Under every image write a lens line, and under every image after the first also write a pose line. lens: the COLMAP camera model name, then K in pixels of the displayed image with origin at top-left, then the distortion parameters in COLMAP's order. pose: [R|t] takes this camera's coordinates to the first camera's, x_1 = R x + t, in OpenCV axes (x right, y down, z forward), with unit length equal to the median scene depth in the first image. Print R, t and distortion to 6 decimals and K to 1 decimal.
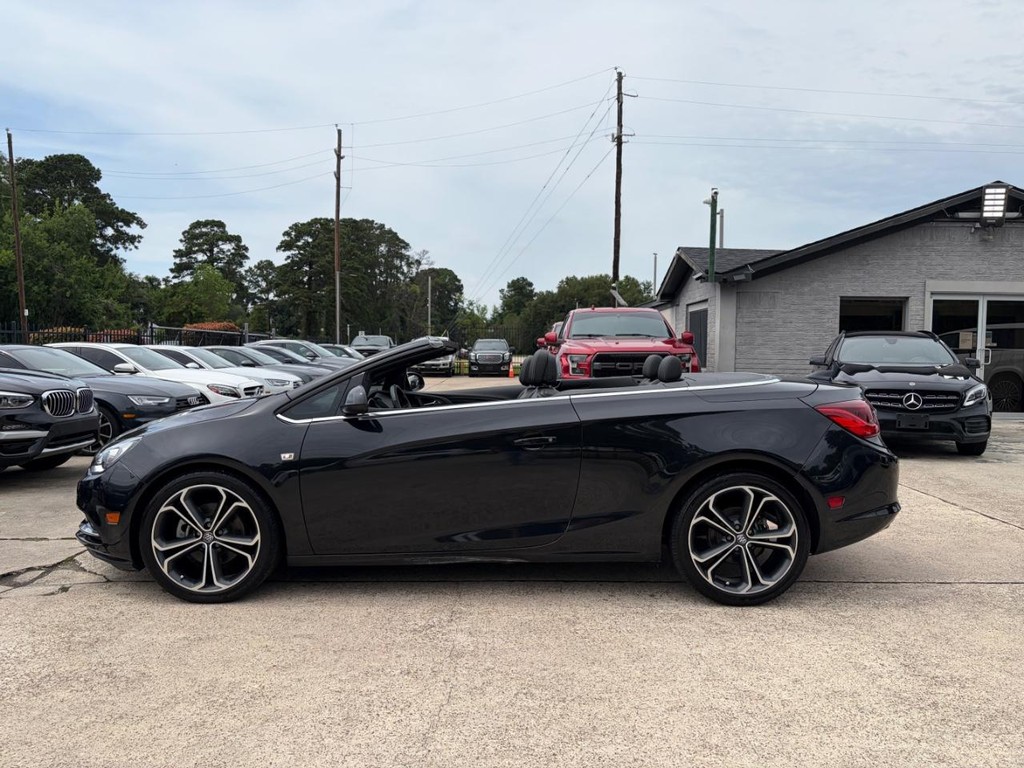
lens RADIAL K [[779.6, 0, 510.4], [0, 779.6, 392.1], [0, 0, 1]] dist [0.048165, -0.055895]
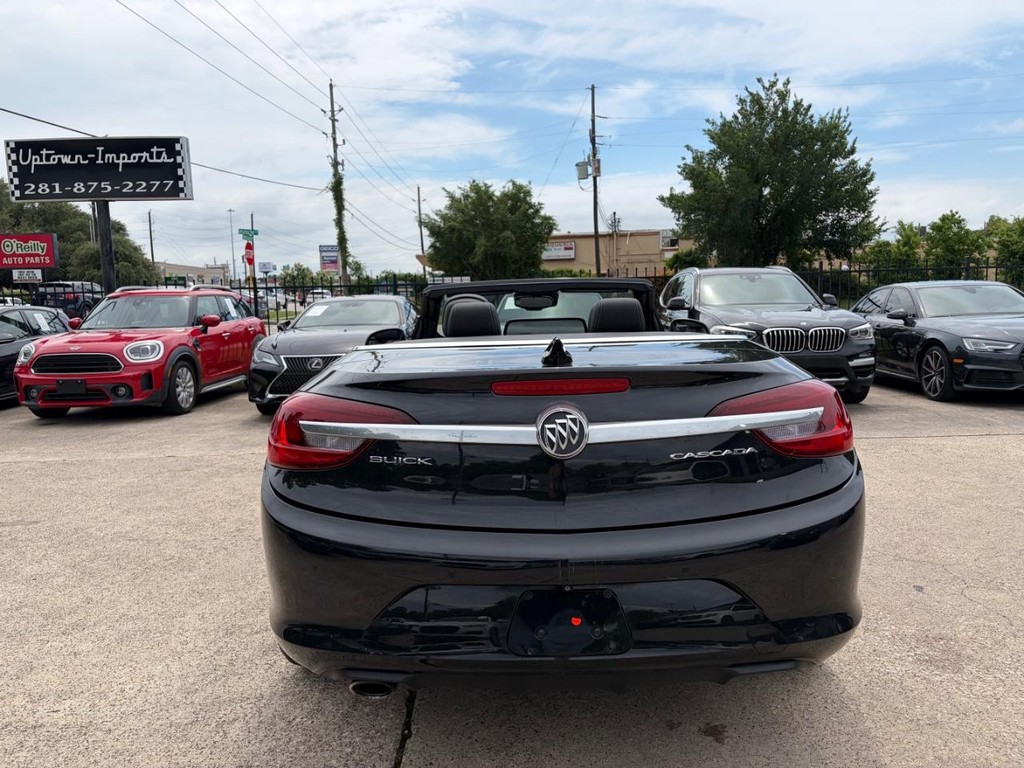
lens RADIAL K [[779.6, 0, 510.3], [0, 779.6, 392.0], [0, 0, 1]] dist [0.048165, -0.055895]
pose [[-0.014801, 0.117388, -0.992976, 0.535096], [-0.031940, 0.992522, 0.117811, -0.030641], [0.999380, 0.033459, -0.010941, 0.647183]]
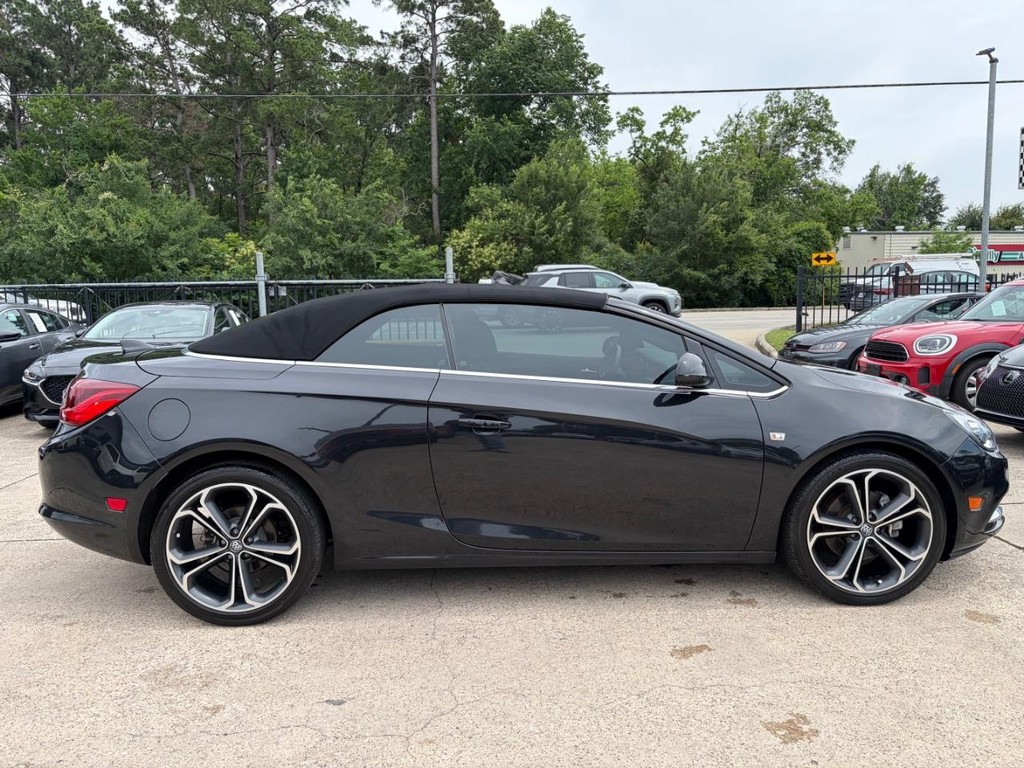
lens RADIAL K [[779.6, 0, 507.3], [0, 779.6, 381.6], [0, 0, 1]] dist [0.048165, -0.055895]
pose [[-0.998882, 0.017321, -0.043989, 0.023441], [0.009924, 0.986559, 0.163105, -0.077990], [0.046223, 0.162486, -0.985628, 1.224841]]
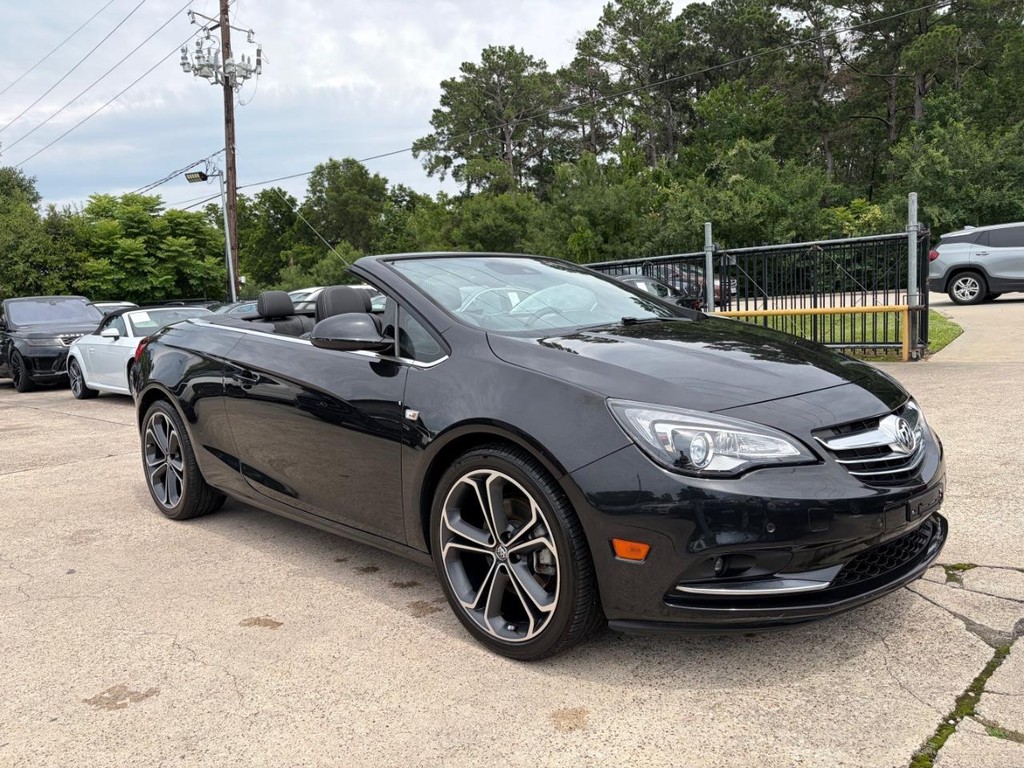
lens RADIAL K [[779.6, 0, 501.8], [0, 779.6, 380.3], [0, 0, 1]] dist [0.048165, -0.055895]
pose [[-0.694091, -0.038924, 0.718834, -0.454543], [0.096963, 0.984383, 0.146929, -0.037322], [-0.713327, 0.171682, -0.679477, 1.007326]]
